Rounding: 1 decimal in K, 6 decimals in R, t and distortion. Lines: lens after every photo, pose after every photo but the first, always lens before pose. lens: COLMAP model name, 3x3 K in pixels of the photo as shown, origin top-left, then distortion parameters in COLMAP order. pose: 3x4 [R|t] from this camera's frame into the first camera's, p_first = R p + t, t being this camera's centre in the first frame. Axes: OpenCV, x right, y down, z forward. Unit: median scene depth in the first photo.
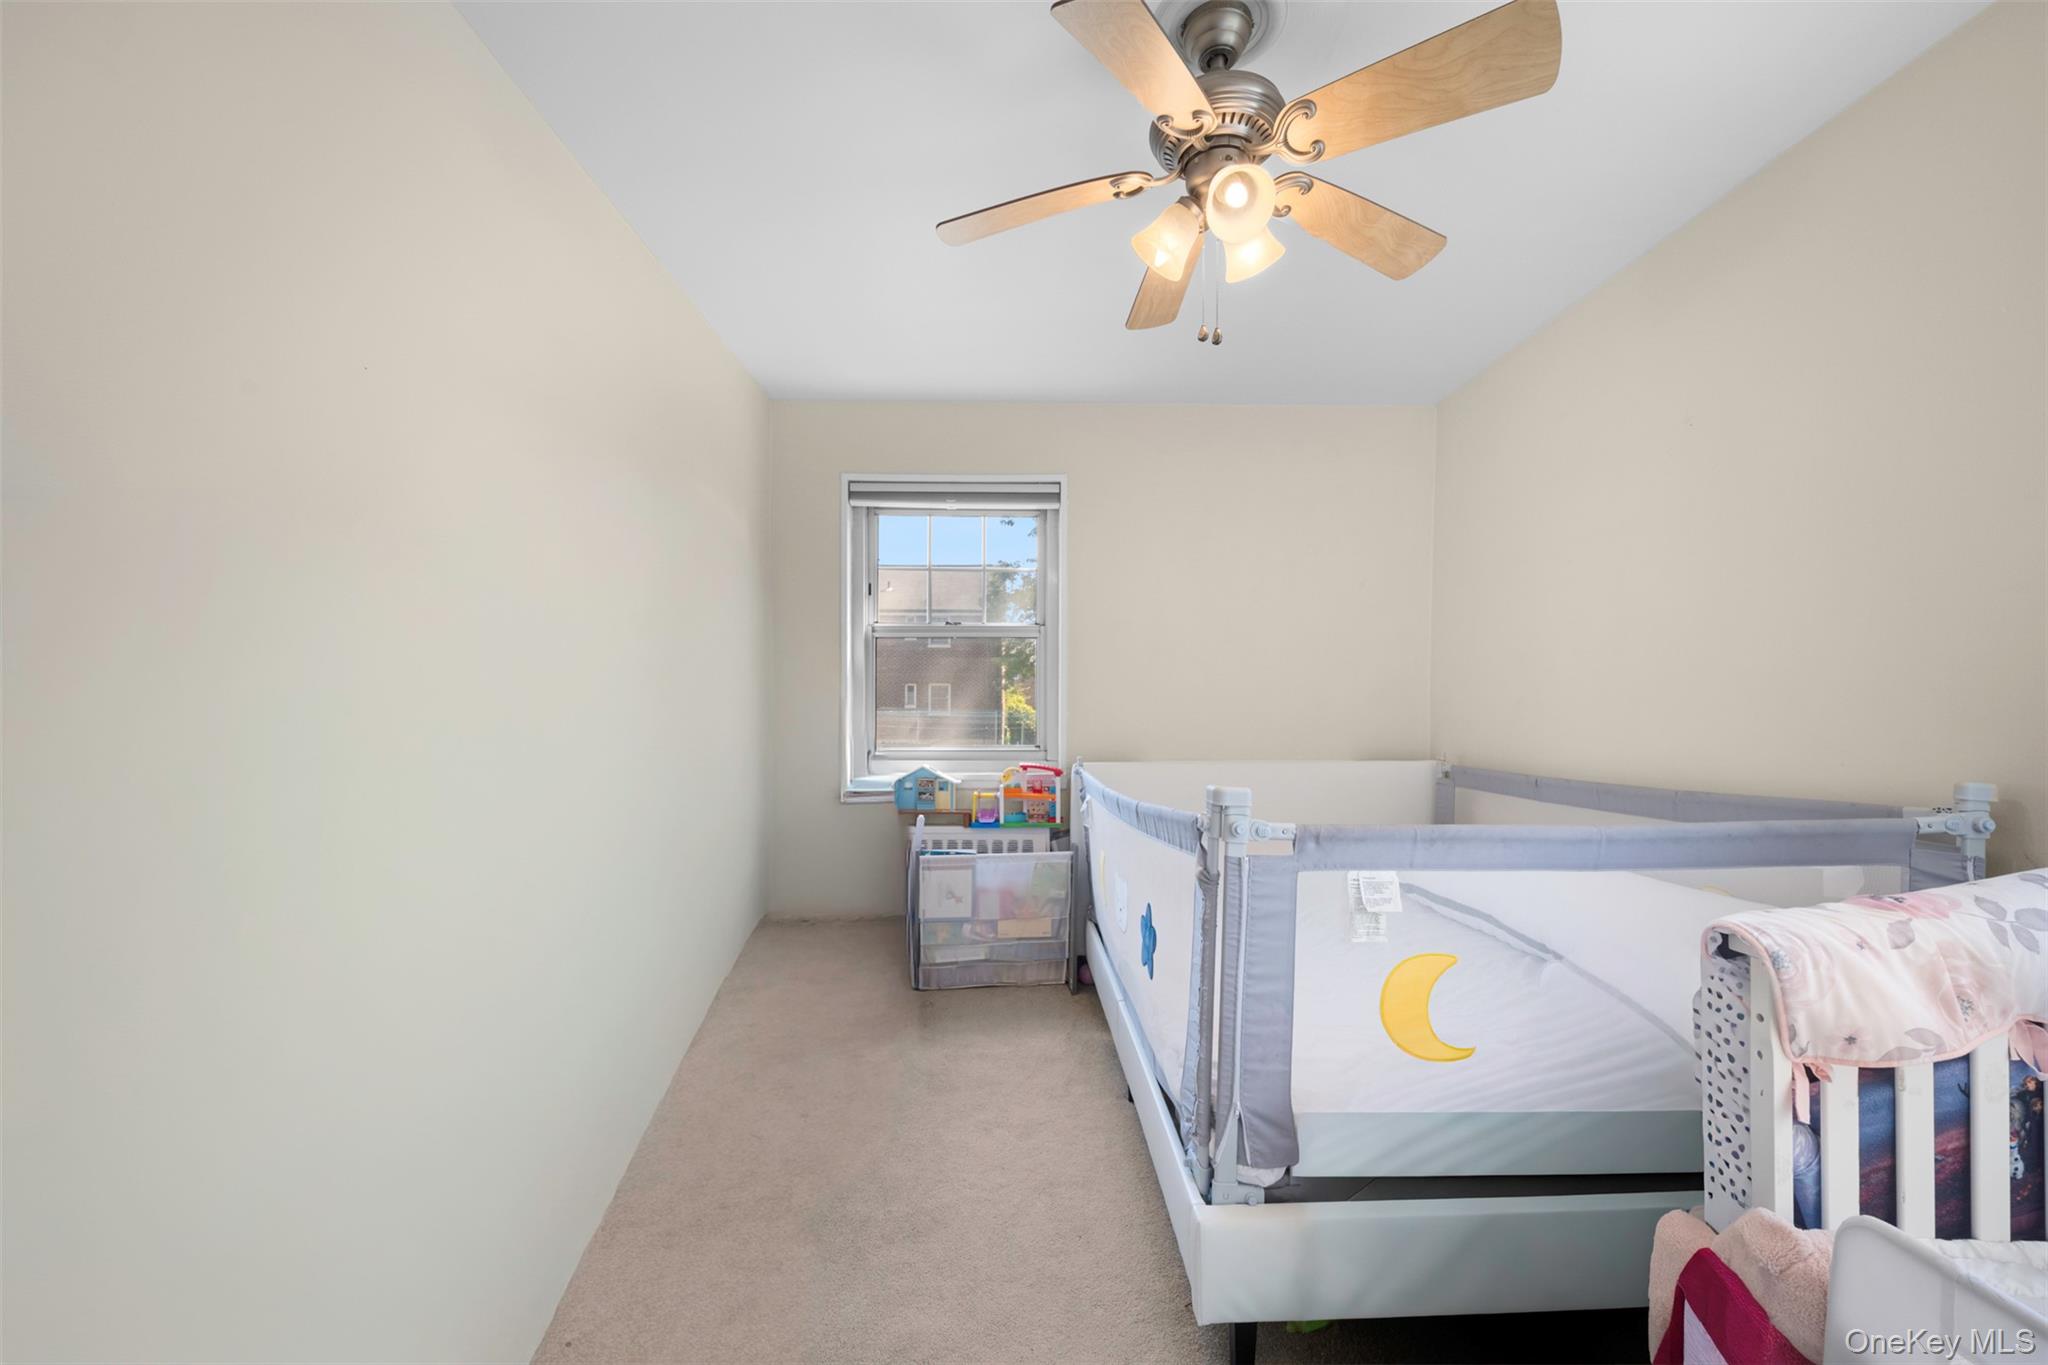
lens RADIAL K [[834.1, 0, 1044.1], [0, 834.1, 709.6], [0, 0, 1]] dist [0.001496, -0.001267]
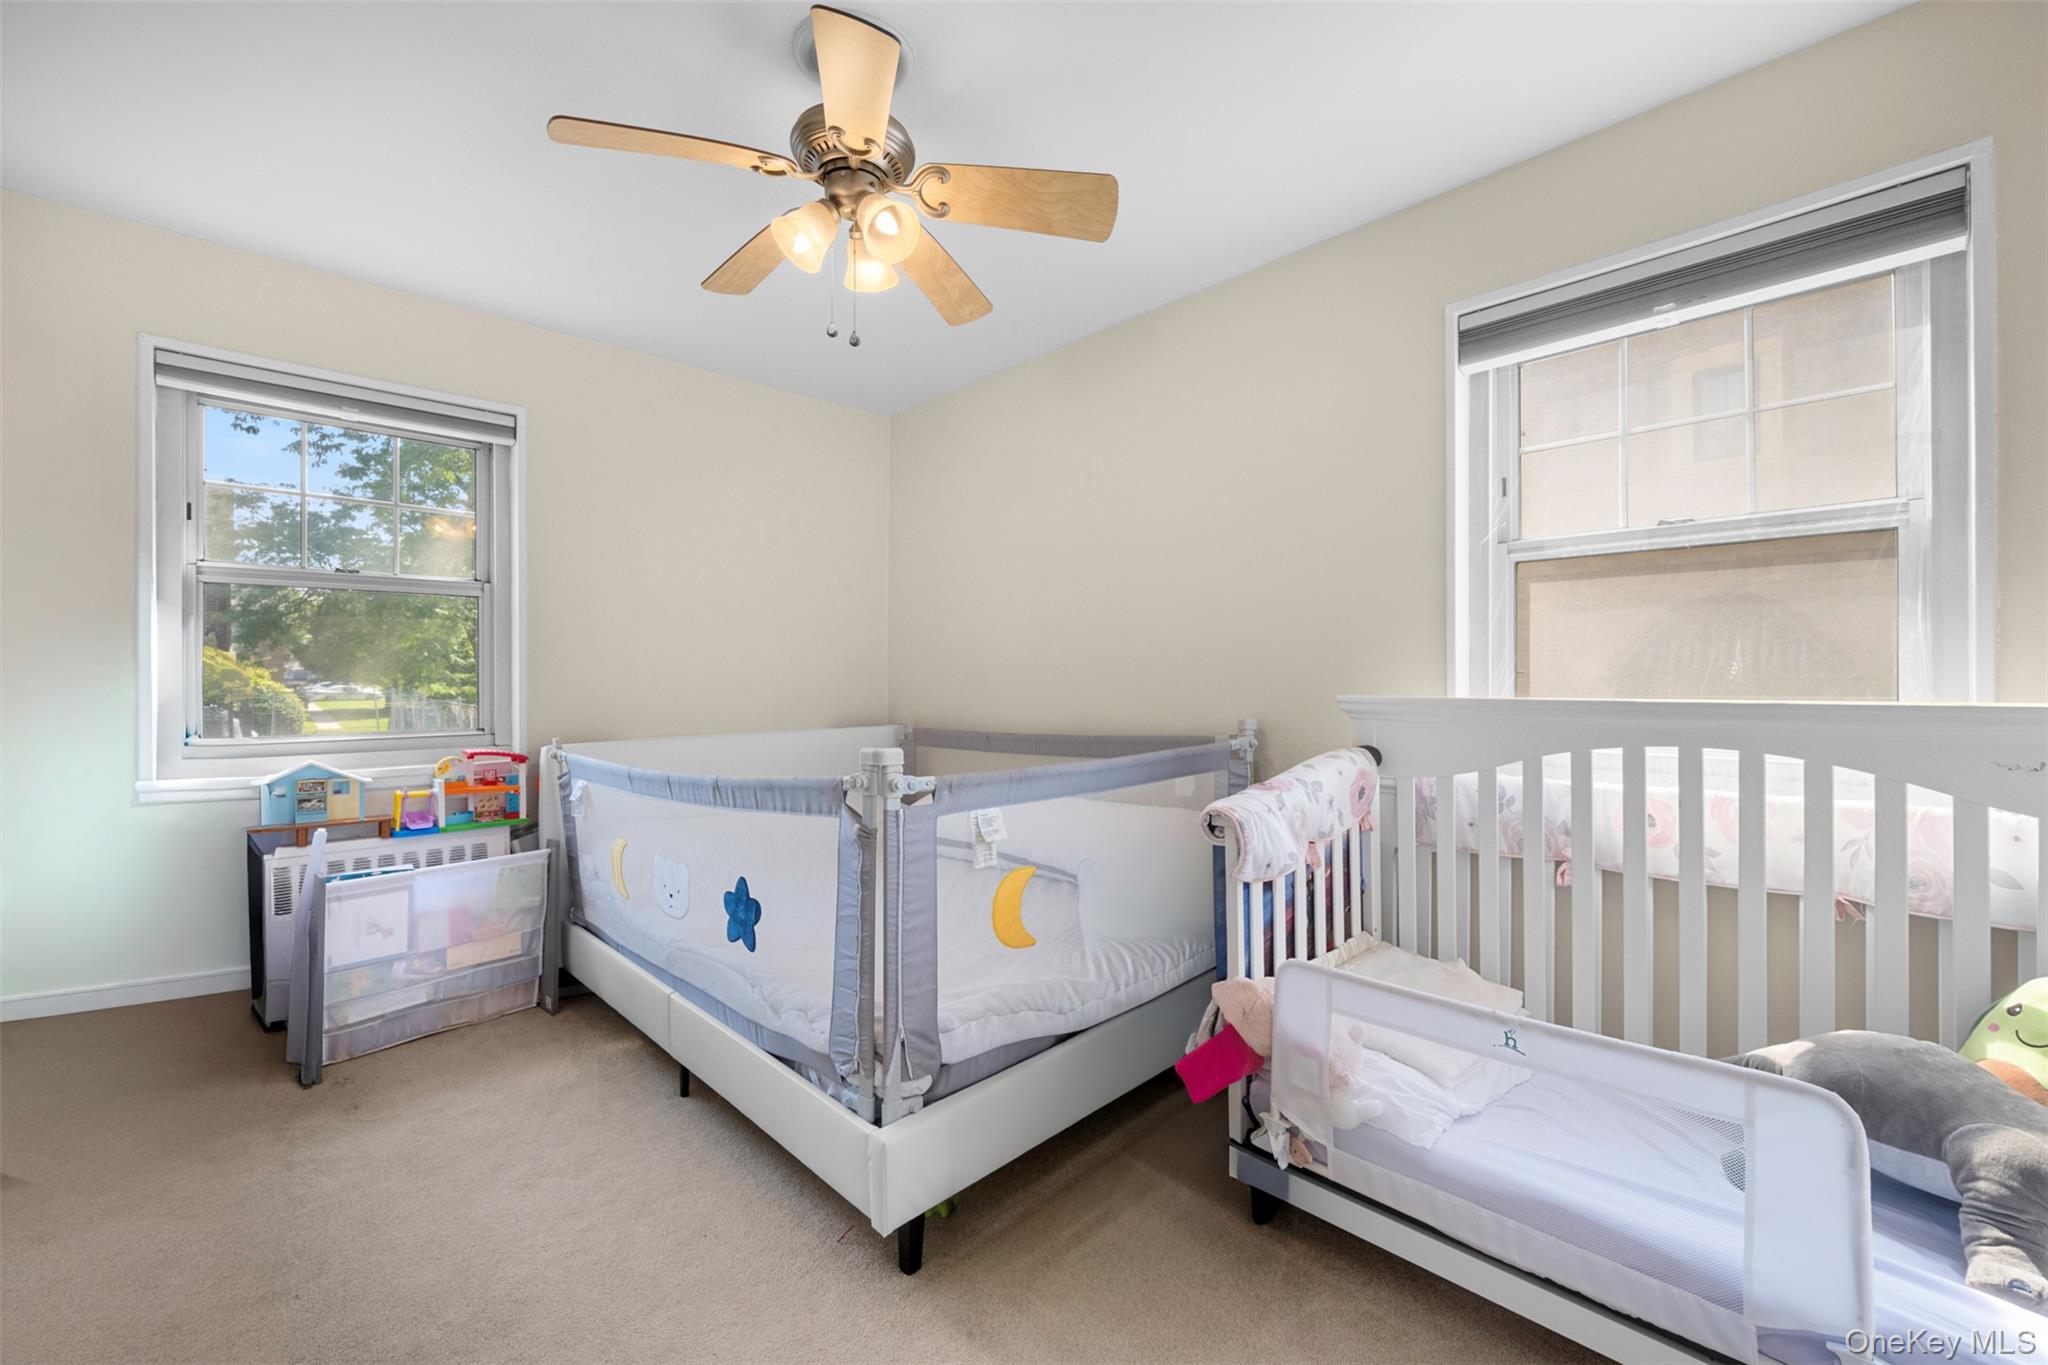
lens RADIAL K [[834.1, 0, 1046.7], [0, 834.1, 675.6], [0, 0, 1]] dist [0.001496, -0.001267]
pose [[0.717751, -0.002681, 0.696294, -0.301146], [0.009861, 0.999931, -0.006315, 0.003295], [-0.696230, 0.011398, 0.717729, 0.035531]]
